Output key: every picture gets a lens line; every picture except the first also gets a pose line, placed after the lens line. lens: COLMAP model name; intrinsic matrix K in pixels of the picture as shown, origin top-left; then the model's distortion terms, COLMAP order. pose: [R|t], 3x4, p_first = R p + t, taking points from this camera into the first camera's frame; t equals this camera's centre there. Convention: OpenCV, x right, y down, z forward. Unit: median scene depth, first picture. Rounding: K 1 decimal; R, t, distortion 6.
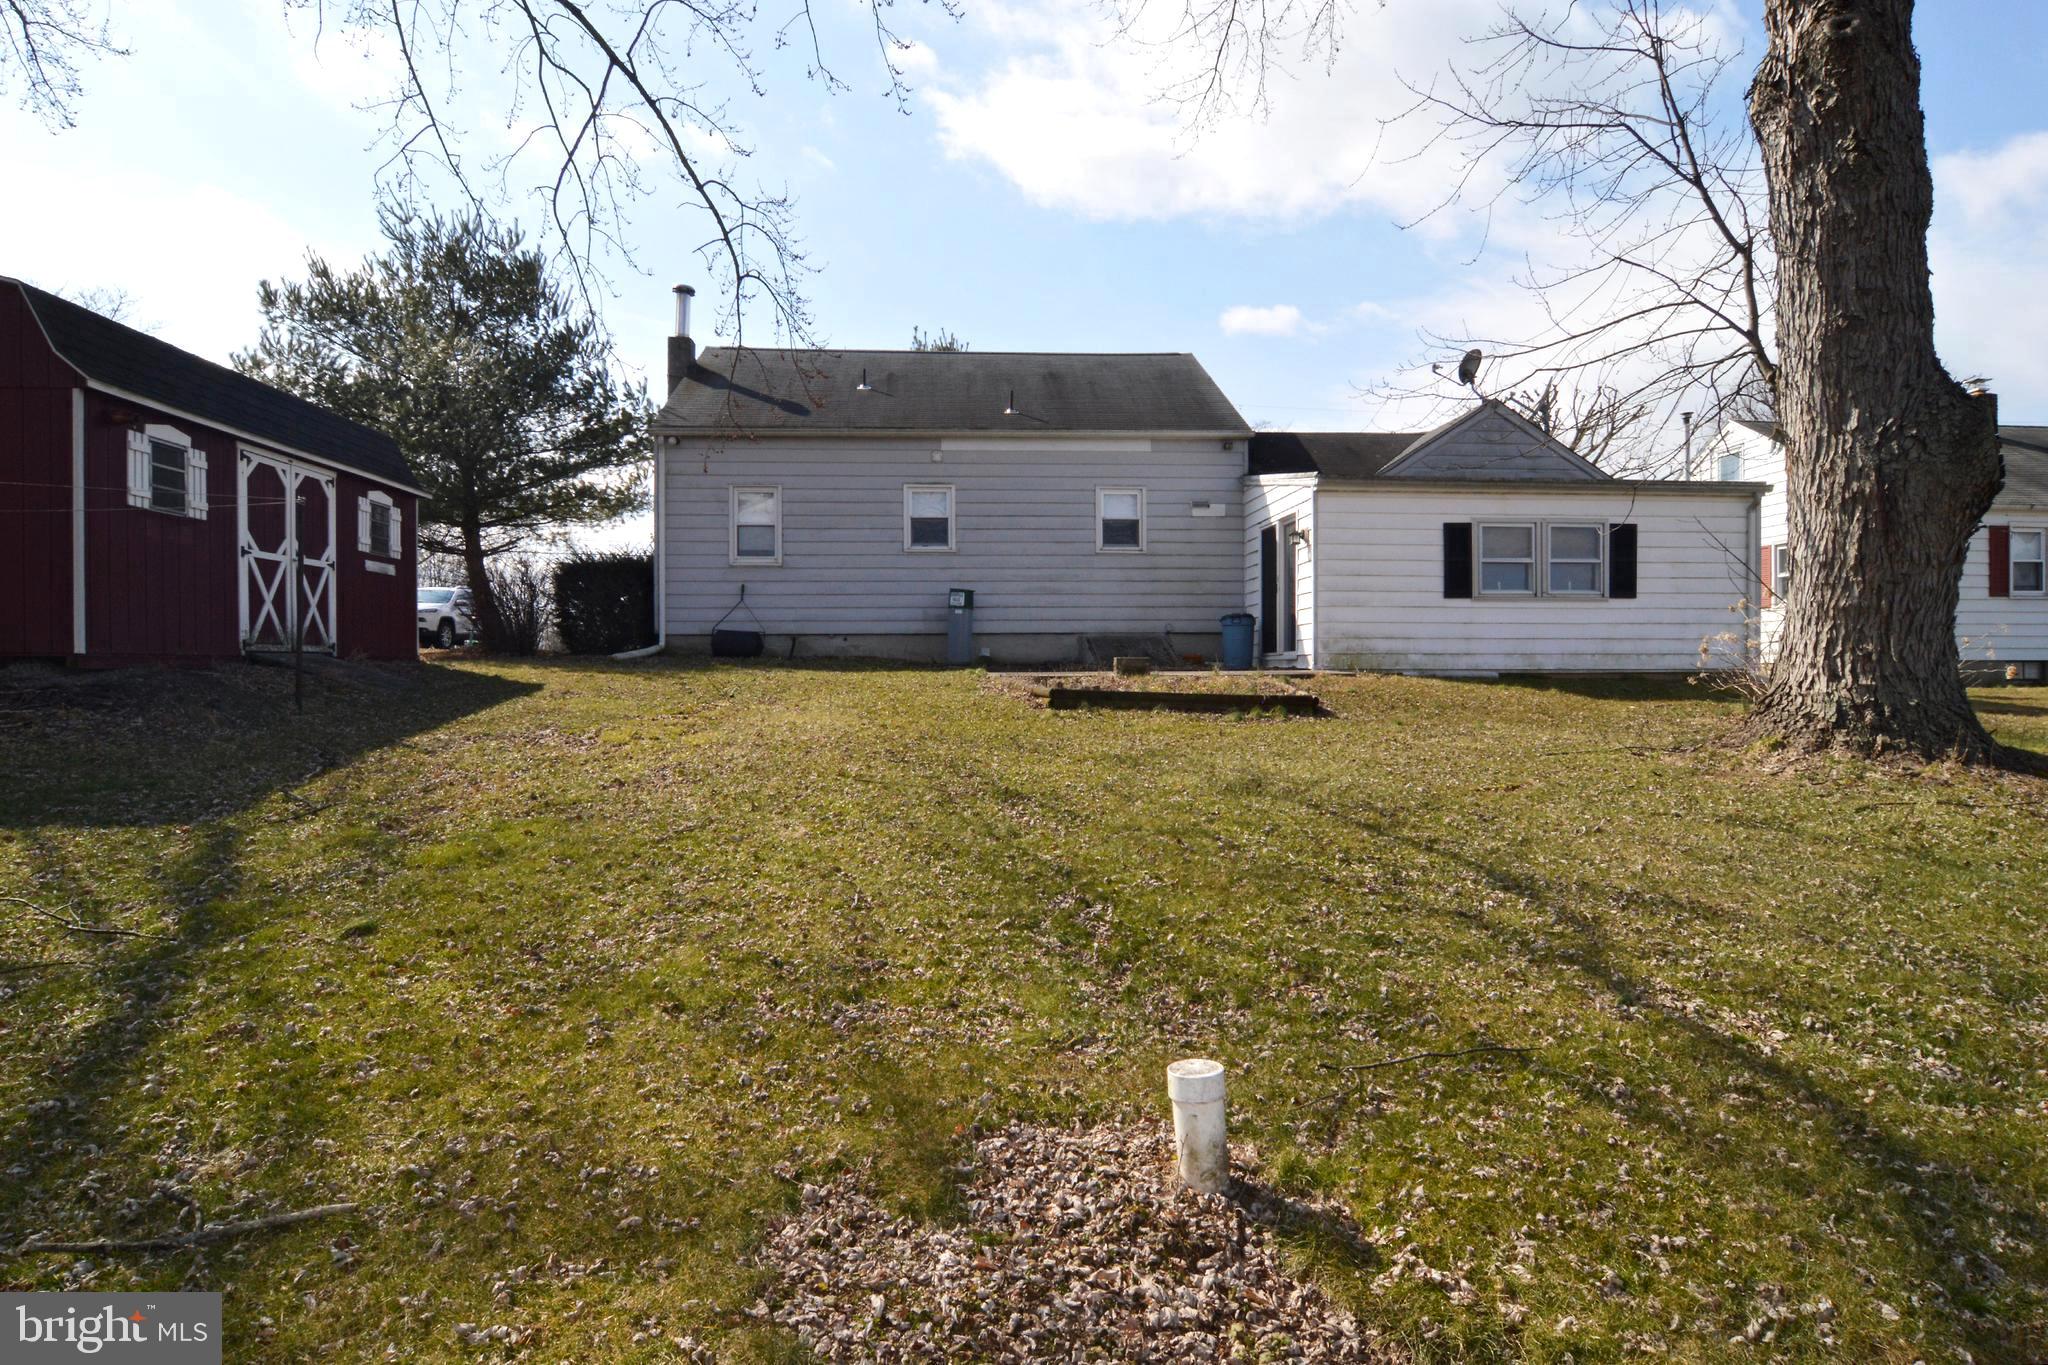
lens RADIAL K [[1099.8, 0, 1024.0], [0, 1099.8, 682.5], [0, 0, 1]] dist [0.000643, -0.013201]
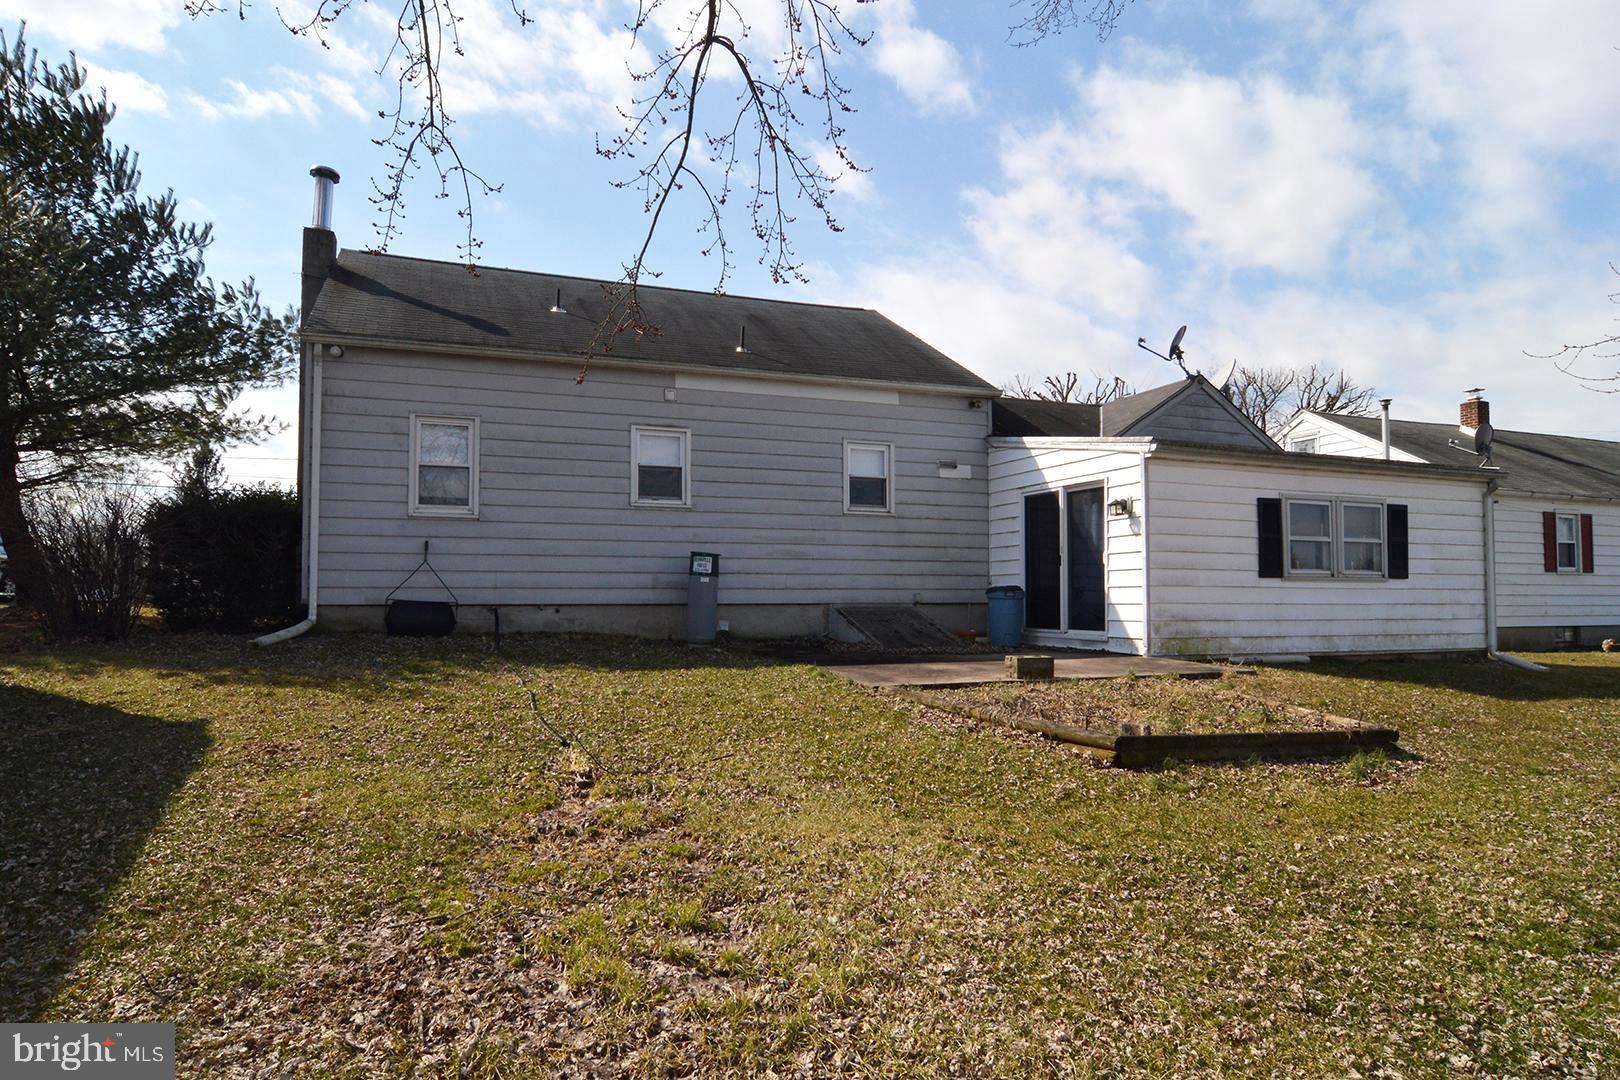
lens RADIAL K [[926.2, 0, 782.4], [0, 926.2, 571.1], [0, 0, 1]] dist [-0.005420, -0.000039]
pose [[0.961247, 0.013069, 0.275378, -0.192451], [-0.002676, 0.999271, -0.038084, -0.043246], [-0.275675, 0.035871, 0.960581, 0.299053]]
